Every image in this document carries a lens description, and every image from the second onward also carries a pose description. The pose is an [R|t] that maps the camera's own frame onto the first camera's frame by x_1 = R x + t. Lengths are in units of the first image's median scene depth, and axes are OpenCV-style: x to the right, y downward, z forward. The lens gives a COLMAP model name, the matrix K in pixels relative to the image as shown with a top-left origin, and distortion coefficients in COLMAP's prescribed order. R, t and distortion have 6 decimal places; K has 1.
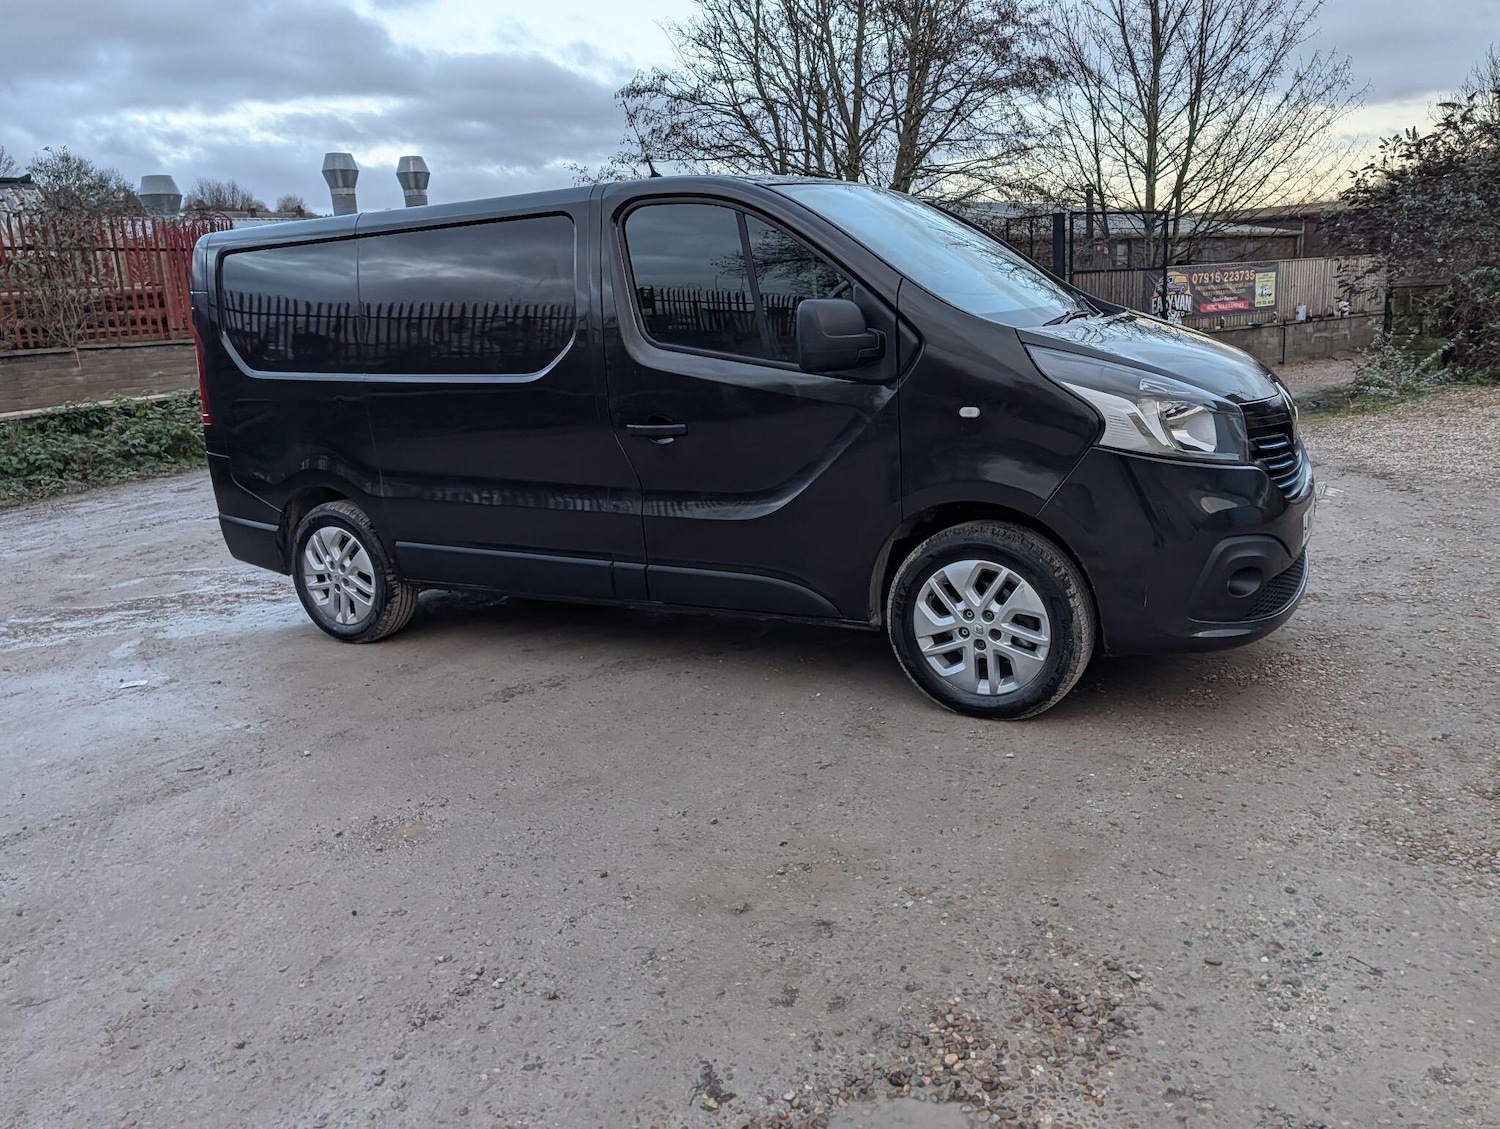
lens RADIAL K [[1139.3, 0, 751.4], [0, 1139.3, 544.2], [0, 0, 1]] dist [0.009244, 0.001582]
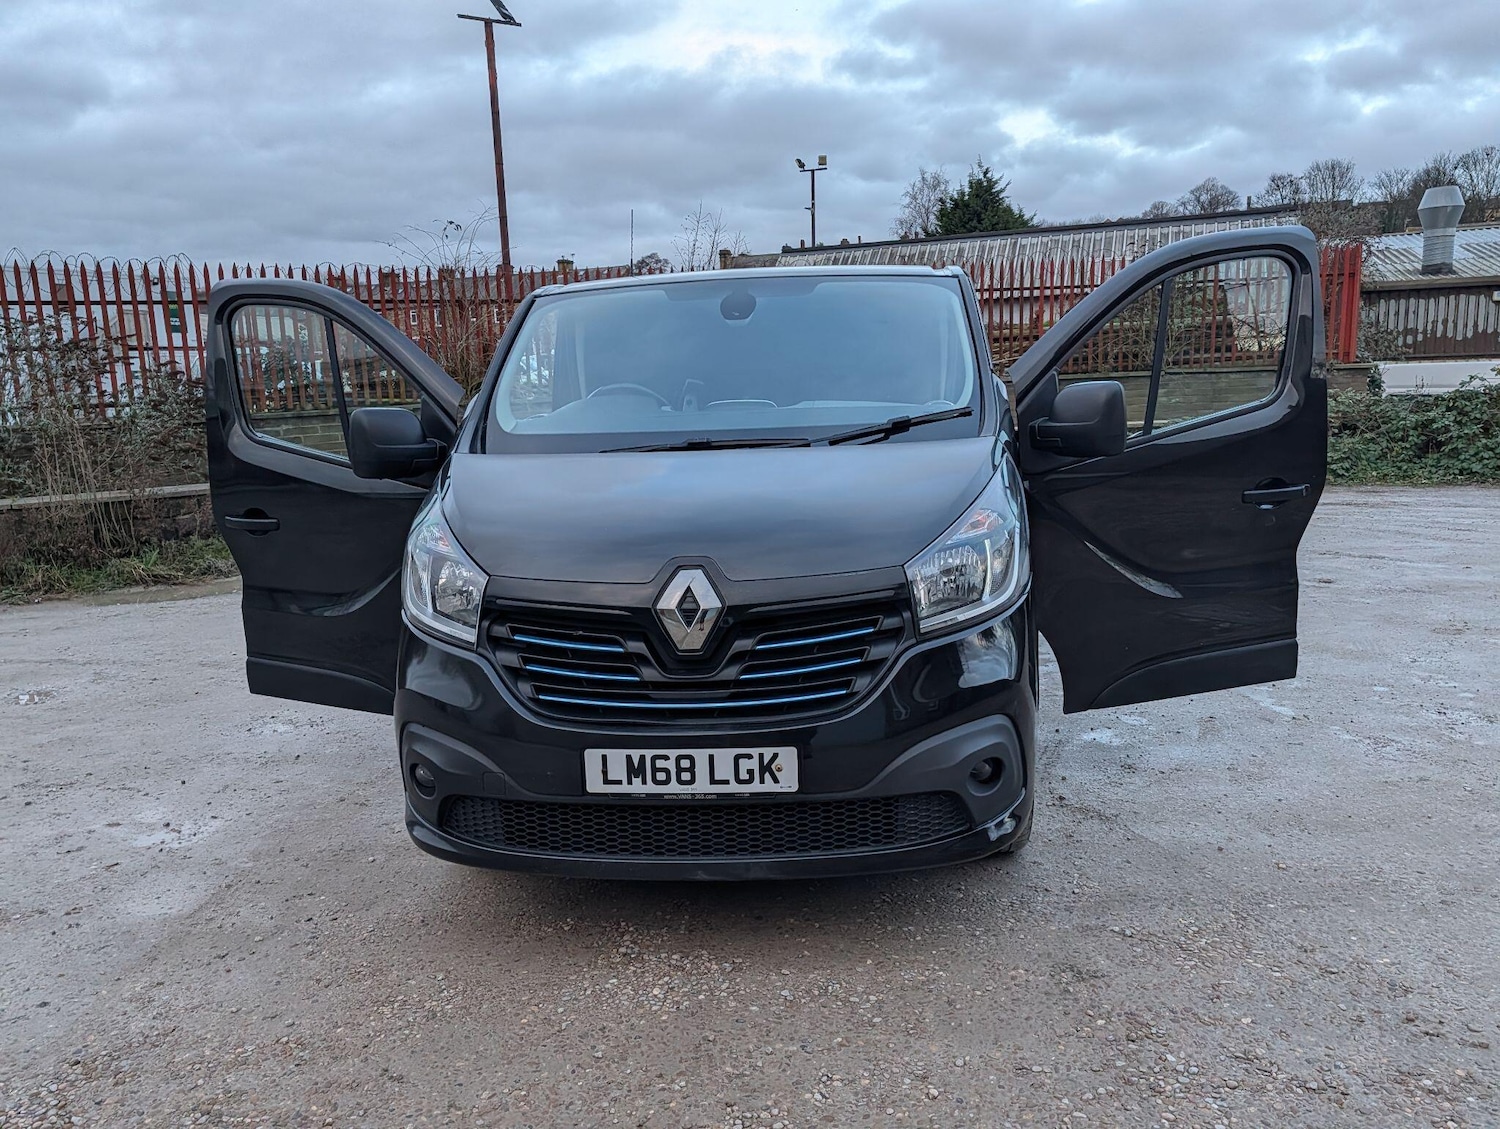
lens RADIAL K [[1138.8, 0, 769.1], [0, 1138.8, 552.8], [0, 0, 1]] dist [0.027437, -0.019195]
pose [[0.418651, 0.183786, -0.889356, 0.843438], [-0.179325, 0.976756, 0.117433, -0.184991], [0.890266, 0.110320, 0.441877, 0.556890]]
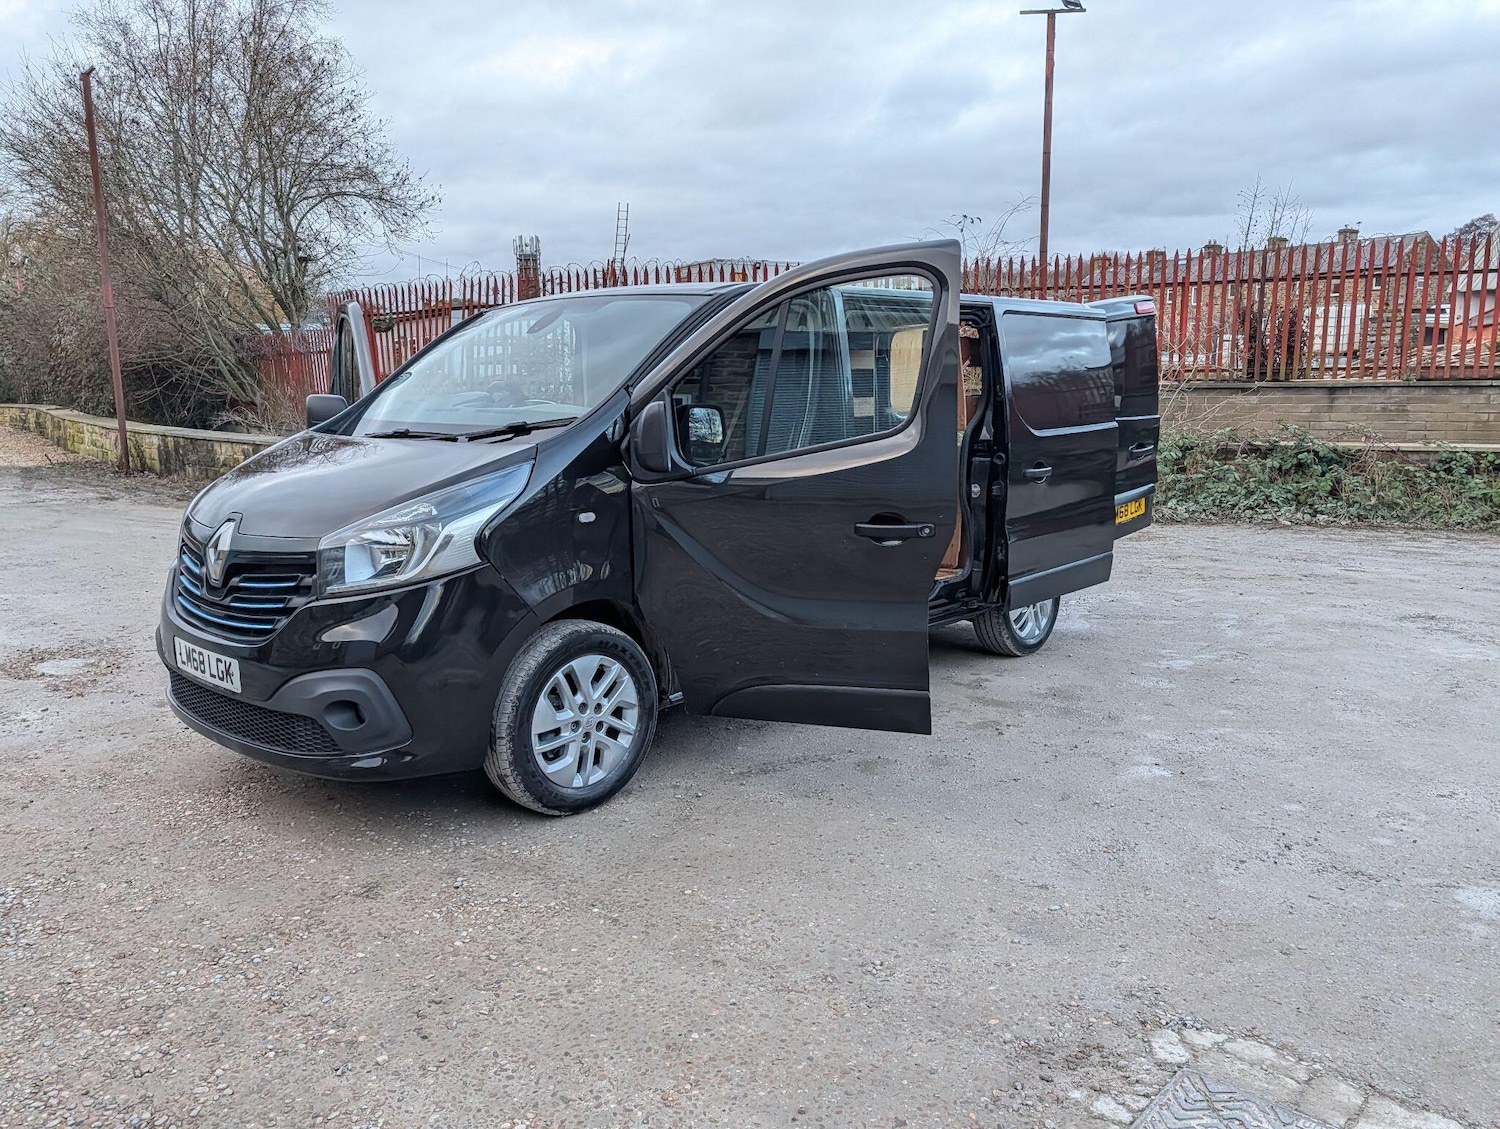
lens RADIAL K [[1130.0, 0, 759.8], [0, 1130.0, 562.1], [0, 0, 1]] dist [0.026446, -0.015920]
pose [[-0.228656, 0.221772, -0.947910, 0.979353], [-0.182911, 0.946578, 0.265582, -0.342387], [0.956169, 0.234110, -0.175876, 1.227377]]
